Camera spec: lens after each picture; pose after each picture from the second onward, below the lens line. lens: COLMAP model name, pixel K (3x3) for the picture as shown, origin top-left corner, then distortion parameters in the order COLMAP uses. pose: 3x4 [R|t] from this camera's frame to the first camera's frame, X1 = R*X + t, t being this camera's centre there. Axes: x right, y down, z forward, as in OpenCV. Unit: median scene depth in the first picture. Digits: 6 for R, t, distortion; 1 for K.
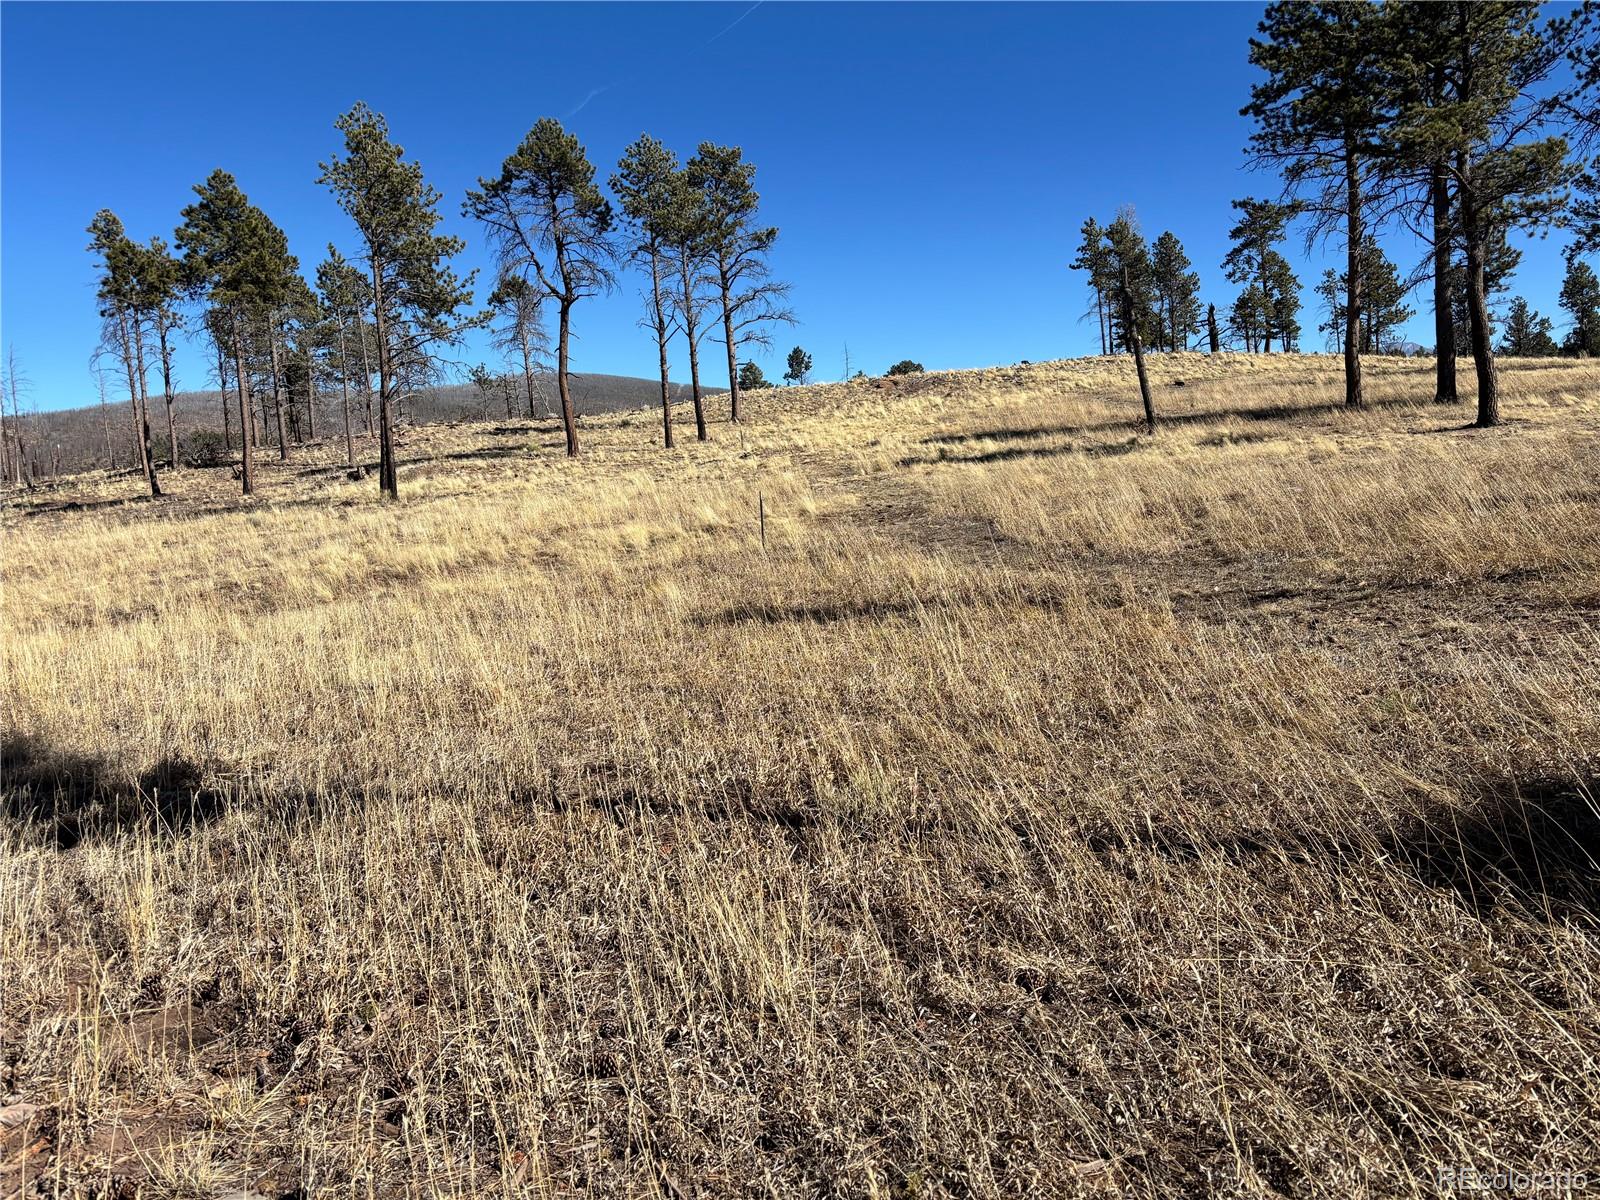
lens RADIAL K [[1194.6, 0, 795.2], [0, 1194.6, 596.8], [0, 0, 1]] dist [0.063621, -0.071605]
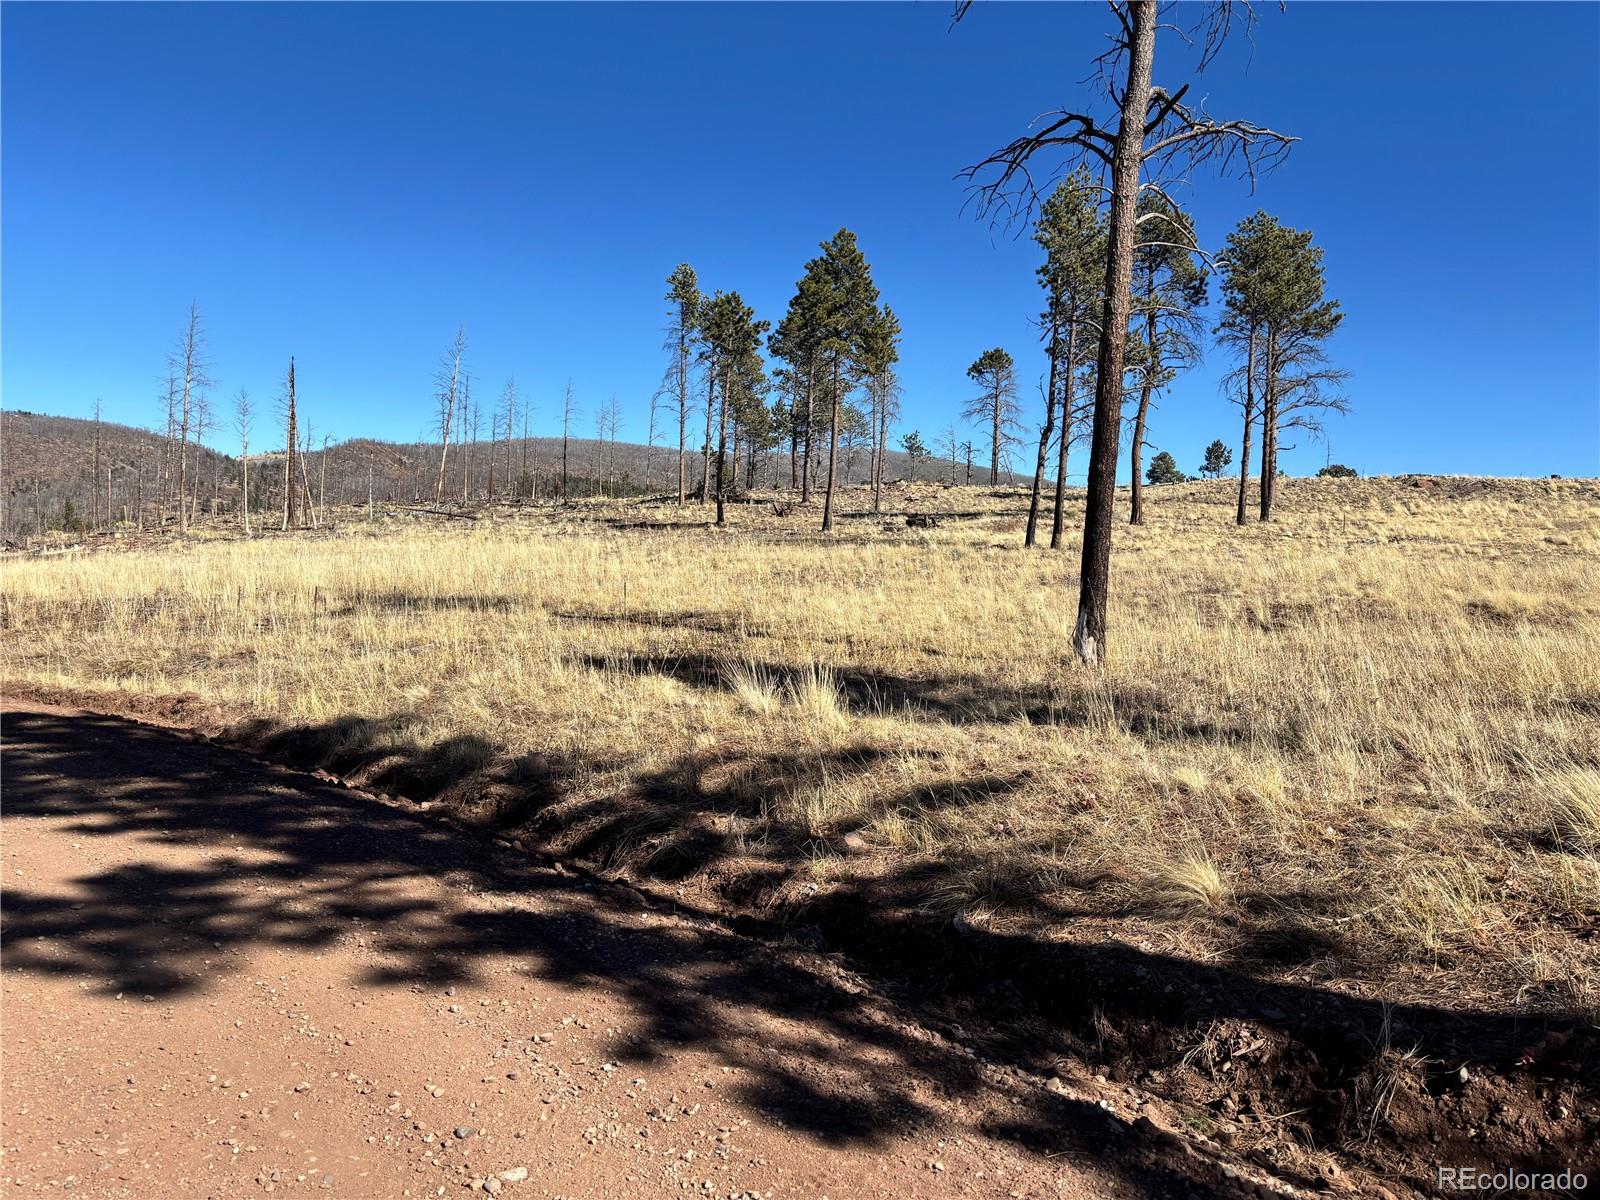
lens RADIAL K [[1194.6, 0, 807.5], [0, 1194.6, 602.2], [0, 0, 1]] dist [0.063621, -0.071605]
pose [[0.964983, 0.119654, -0.233431, -0.200367], [-0.134107, 0.989852, -0.046998, 0.028532], [0.225438, 0.076657, 0.971237, -0.022381]]
